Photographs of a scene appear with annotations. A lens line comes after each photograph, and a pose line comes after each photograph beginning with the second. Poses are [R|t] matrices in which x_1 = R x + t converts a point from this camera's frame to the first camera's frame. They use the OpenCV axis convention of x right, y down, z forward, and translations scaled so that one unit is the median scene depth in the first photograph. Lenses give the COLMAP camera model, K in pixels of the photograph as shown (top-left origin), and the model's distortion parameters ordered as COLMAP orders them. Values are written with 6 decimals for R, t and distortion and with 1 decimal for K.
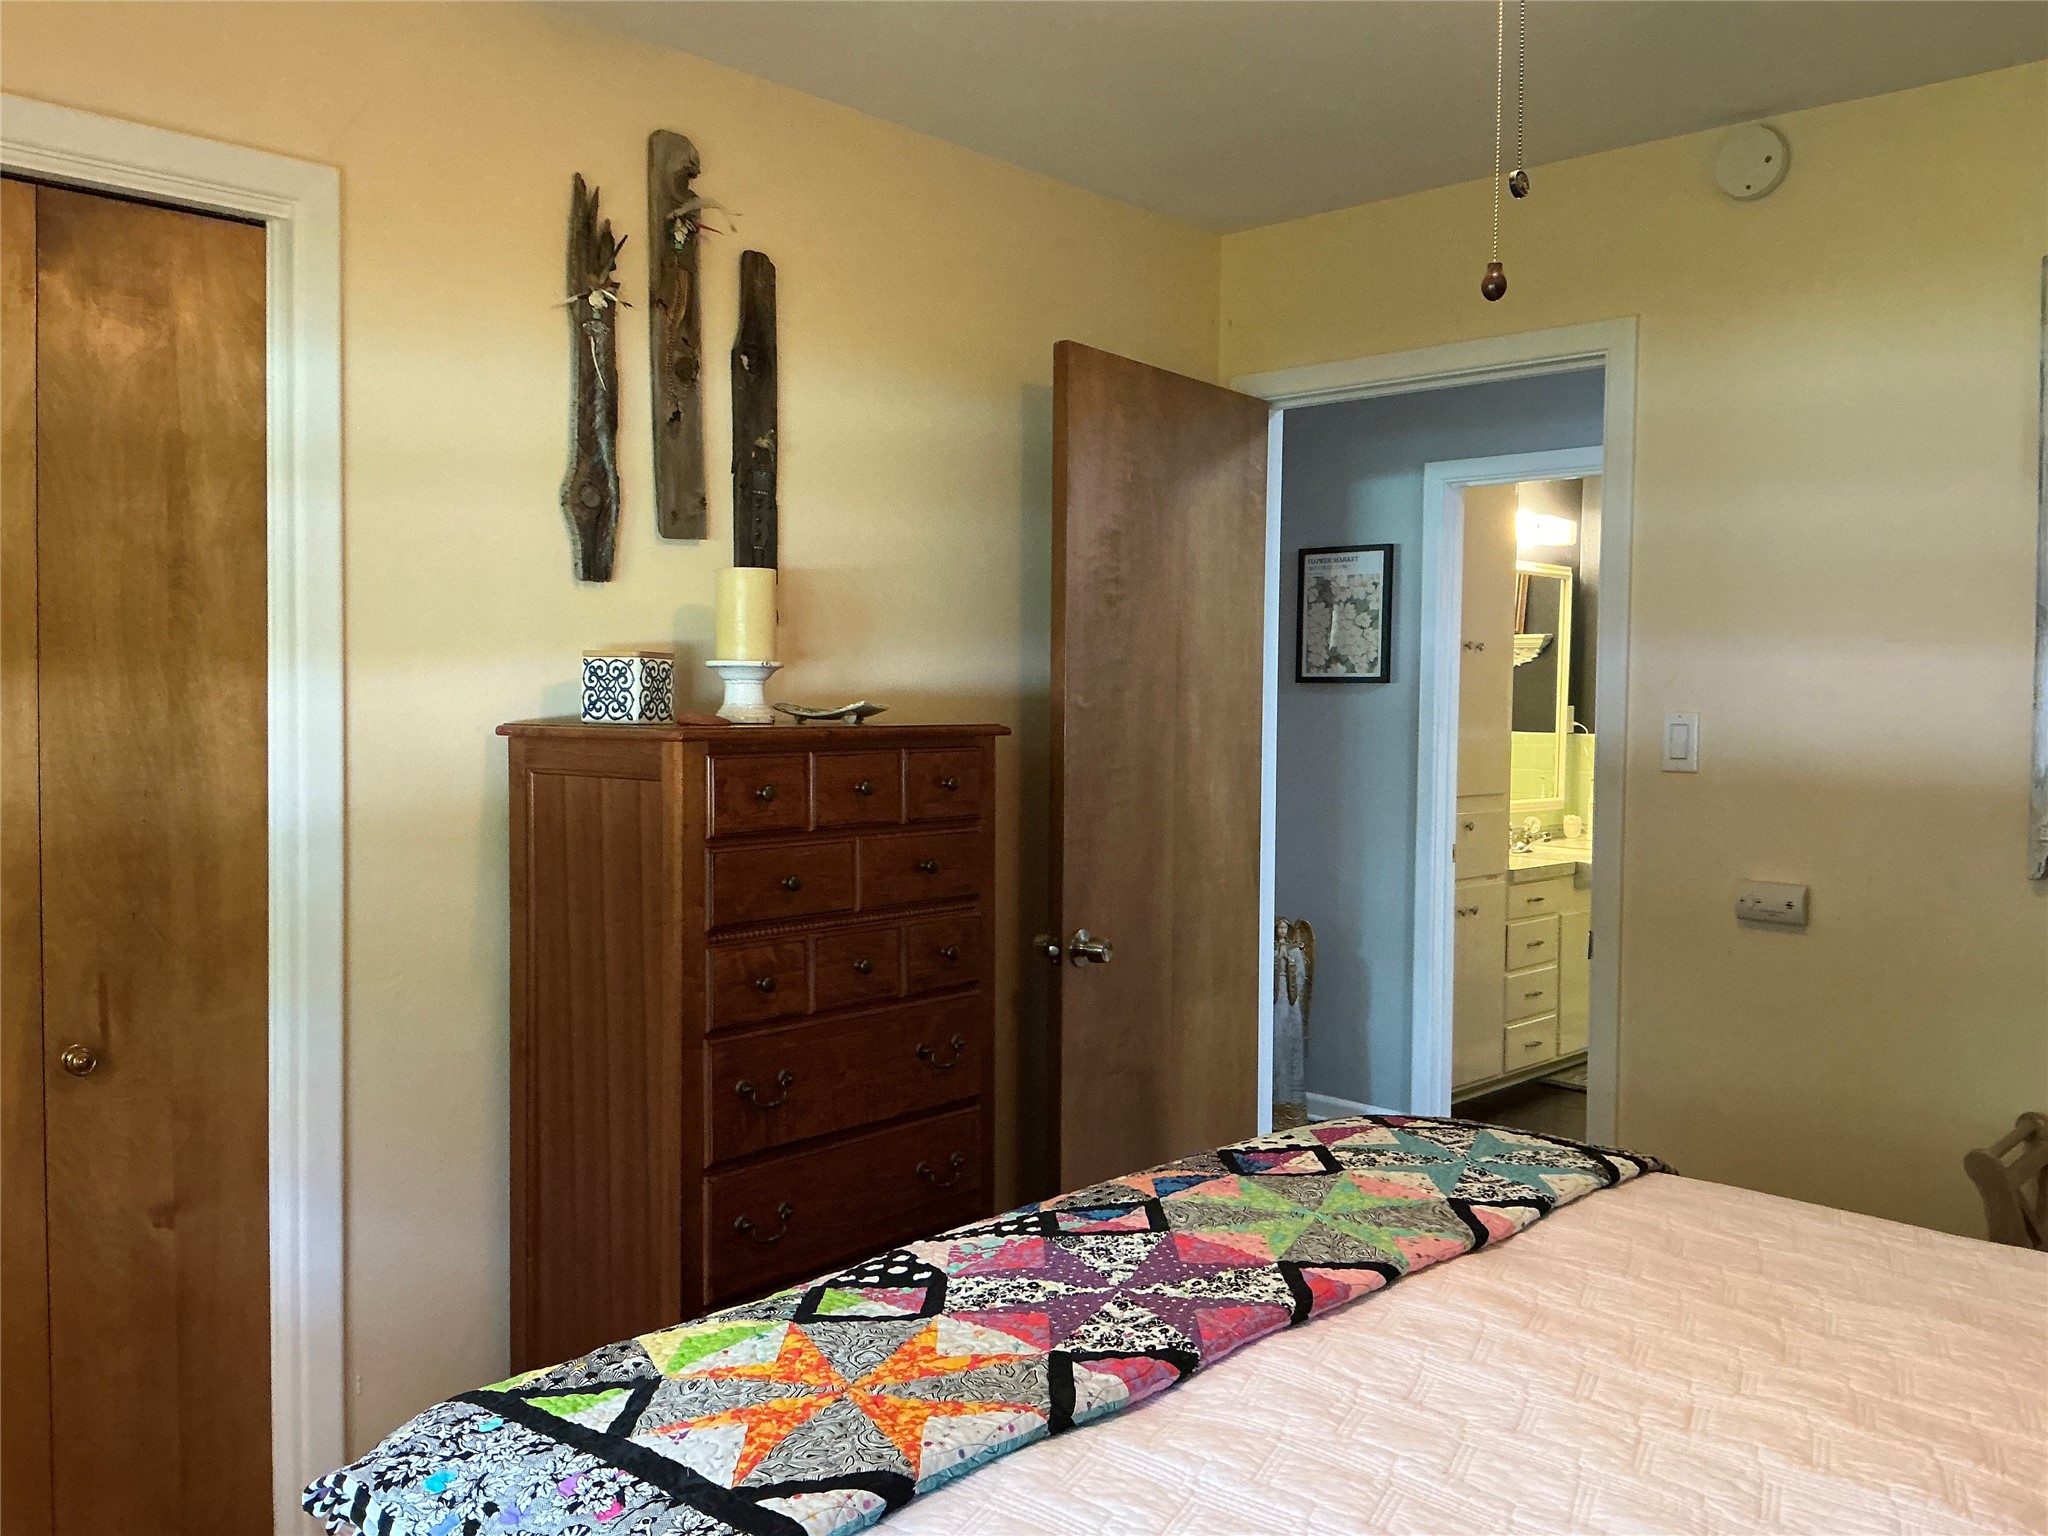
lens RADIAL K [[1689.8, 0, 1027.4], [0, 1689.8, 772.8], [0, 0, 1]] dist [0.069206, -0.124689]
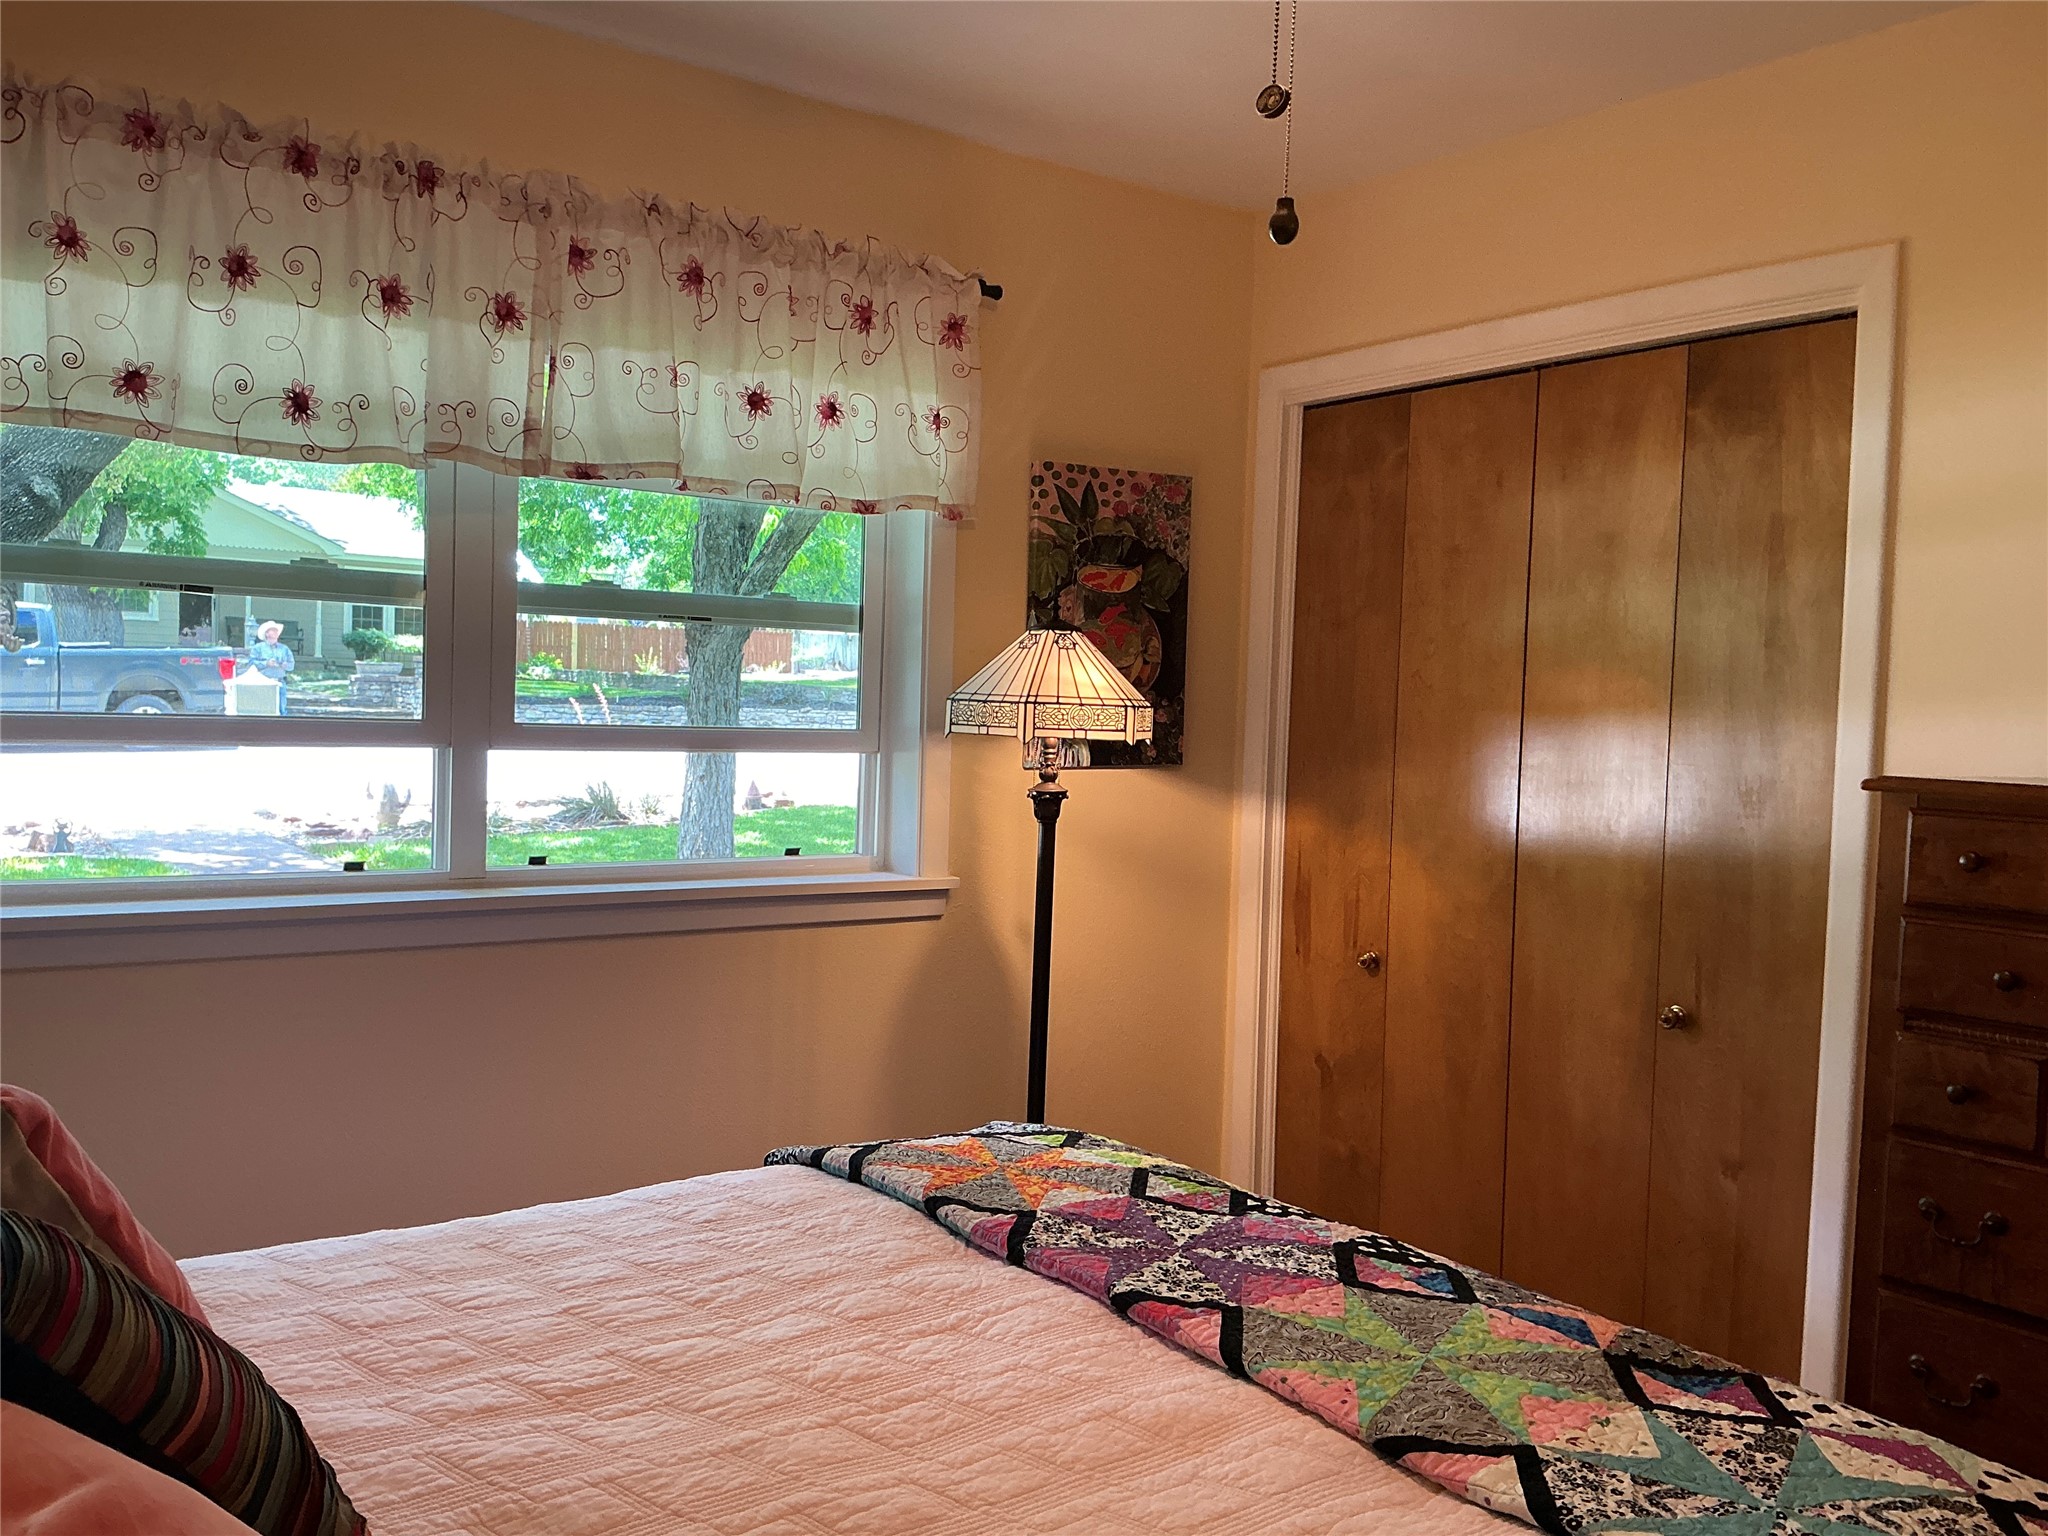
lens RADIAL K [[1689.8, 0, 1016.7], [0, 1689.8, 770.5], [0, 0, 1]] dist [0.069206, -0.124689]
pose [[-0.185015, 0.028256, -0.982329, 0.862589], [-0.082197, 0.995639, 0.044120, -0.035369], [0.979292, 0.088907, -0.181885, 0.799745]]
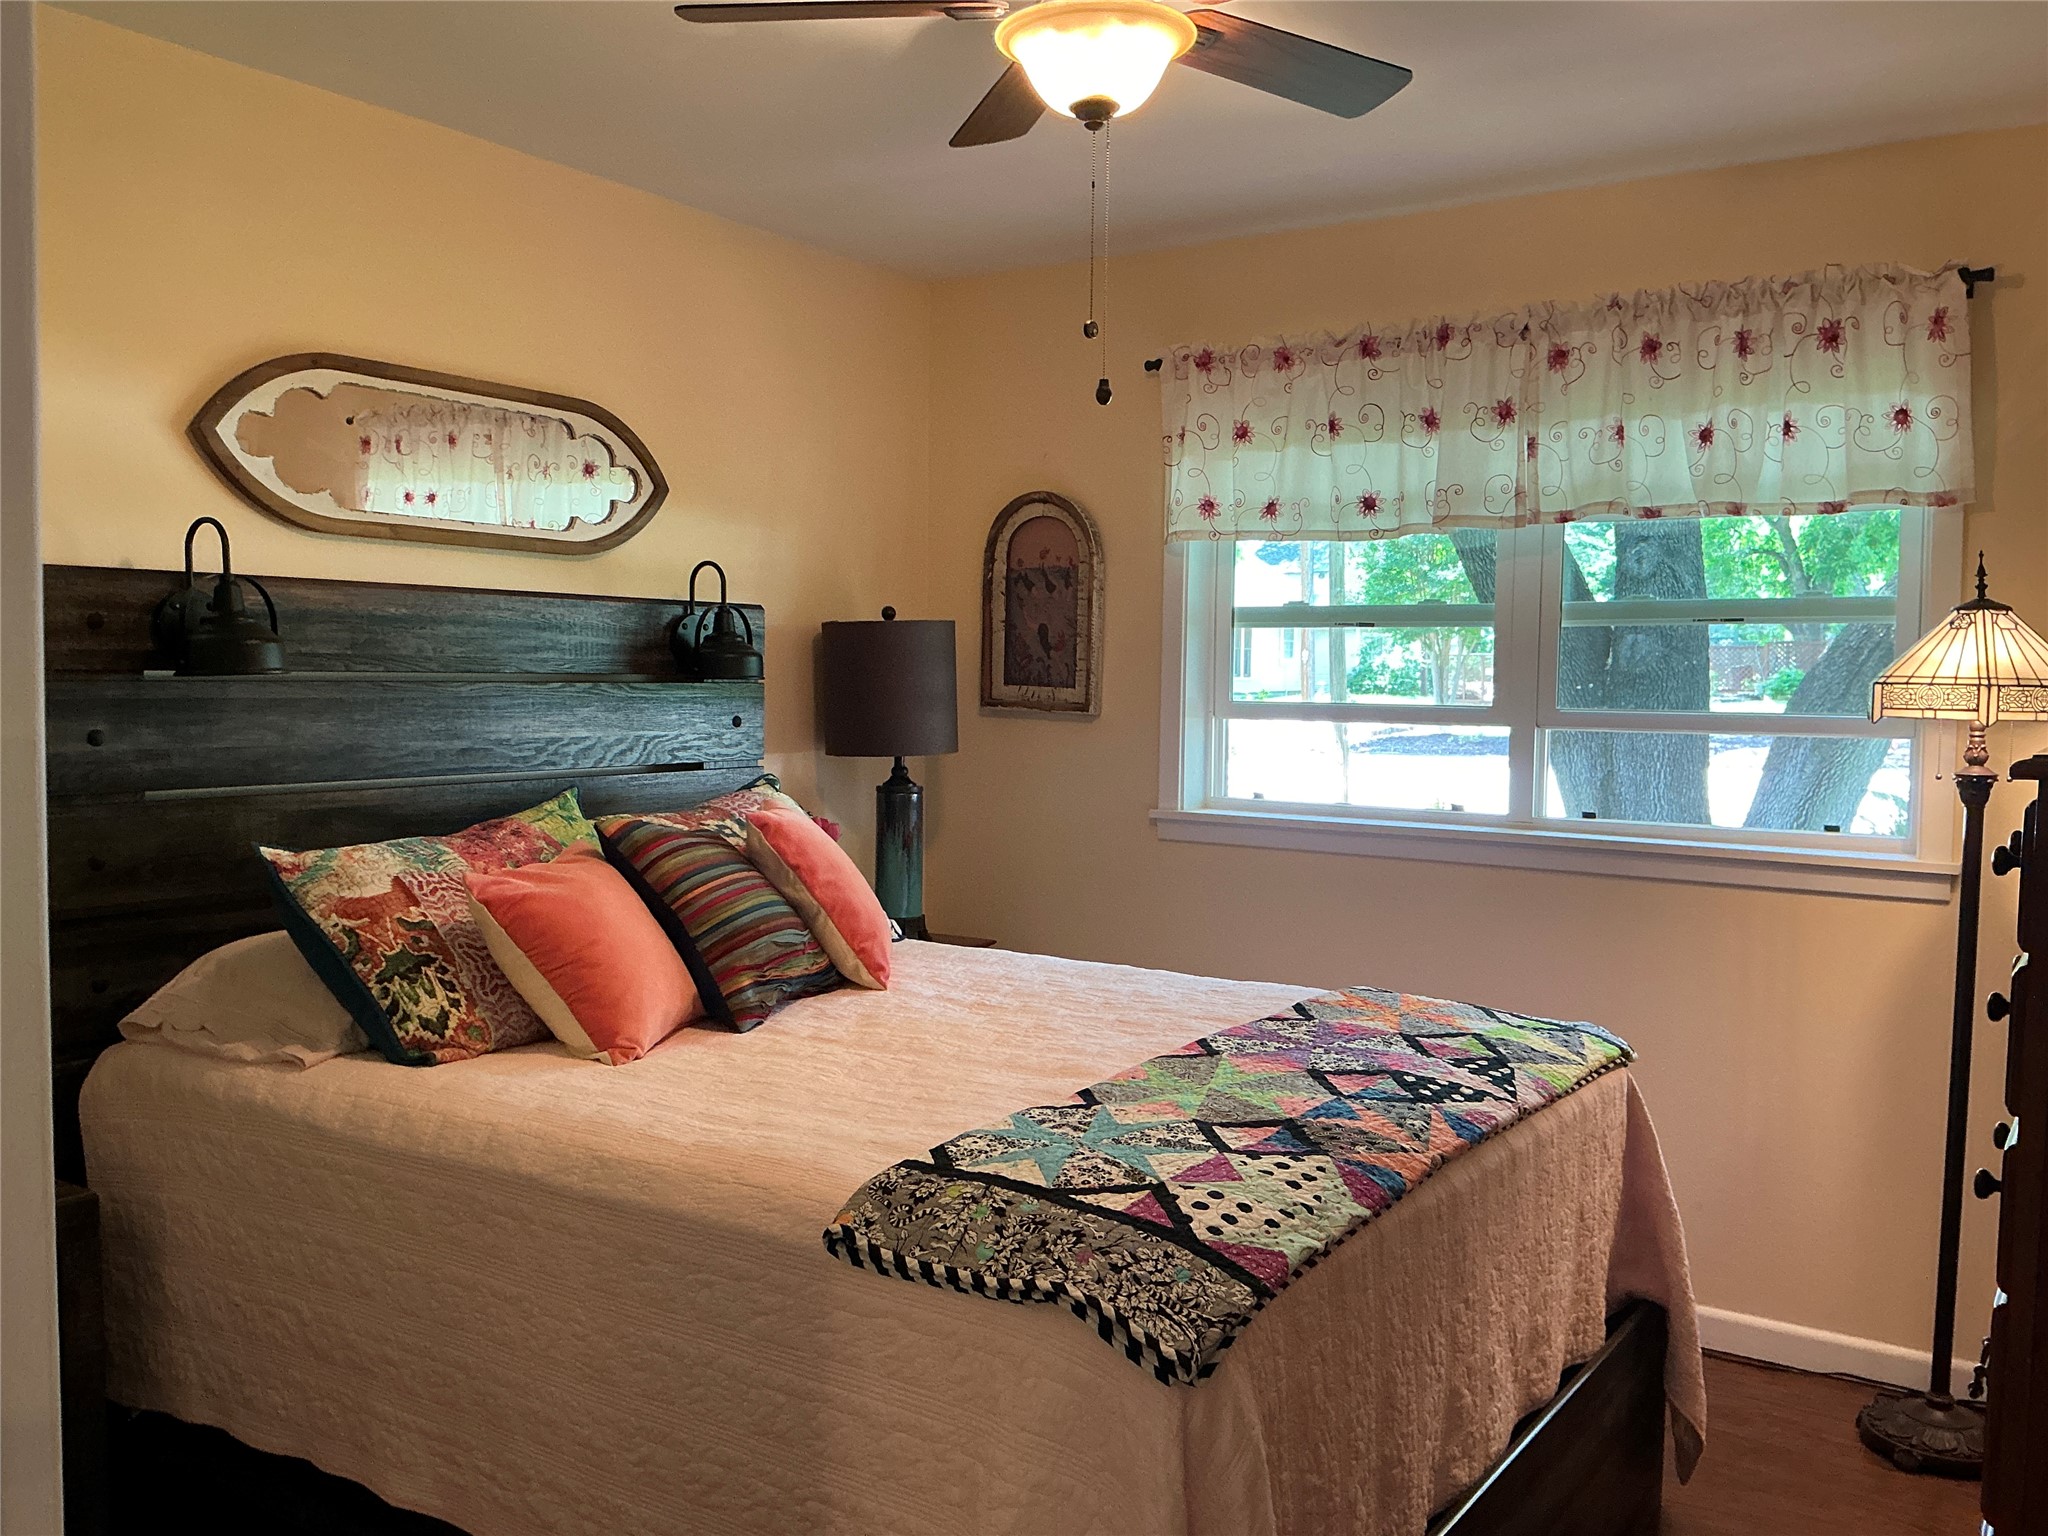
lens RADIAL K [[1689.8, 0, 1025.9], [0, 1689.8, 766.4], [0, 0, 1]] dist [0.069206, -0.124689]
pose [[-0.987455, -0.011573, -0.157476, 0.432057], [-0.027333, 0.994783, 0.098283, -0.083655], [0.155518, 0.101354, -0.982620, 1.883211]]
